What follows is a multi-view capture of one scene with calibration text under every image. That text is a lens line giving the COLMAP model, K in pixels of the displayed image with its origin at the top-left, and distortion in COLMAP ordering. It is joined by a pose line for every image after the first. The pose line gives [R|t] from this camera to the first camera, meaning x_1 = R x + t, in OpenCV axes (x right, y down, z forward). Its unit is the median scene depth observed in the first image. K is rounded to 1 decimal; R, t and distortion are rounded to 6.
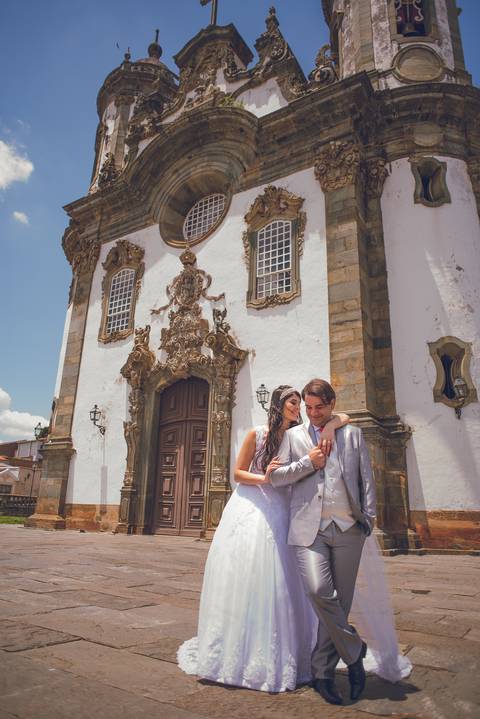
lens RADIAL K [[494.7, 0, 240.0], [0, 494.7, 359.5], [0, 0, 1]] dist [-0.075726, 0.075682]
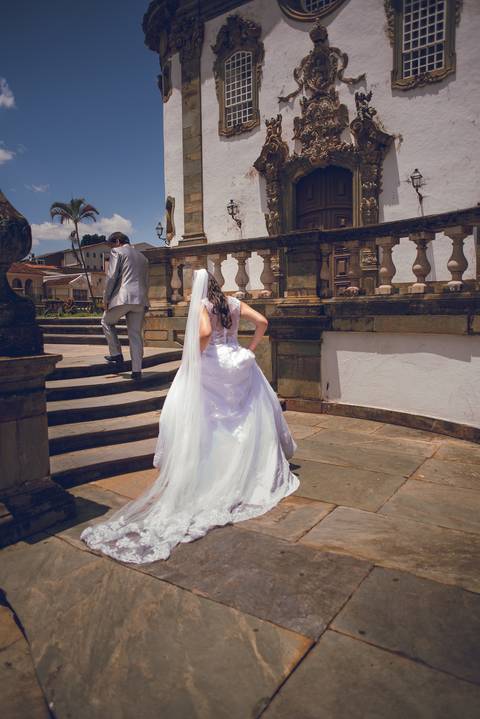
lens RADIAL K [[494.7, 0, 240.0], [0, 494.7, 359.5], [0, 0, 1]] dist [-0.075726, 0.075682]
pose [[0.998174, -0.042559, -0.042867, -0.250953], [0.055899, 0.919768, 0.388460, -0.001021], [0.022895, -0.390147, 0.920468, -0.112468]]
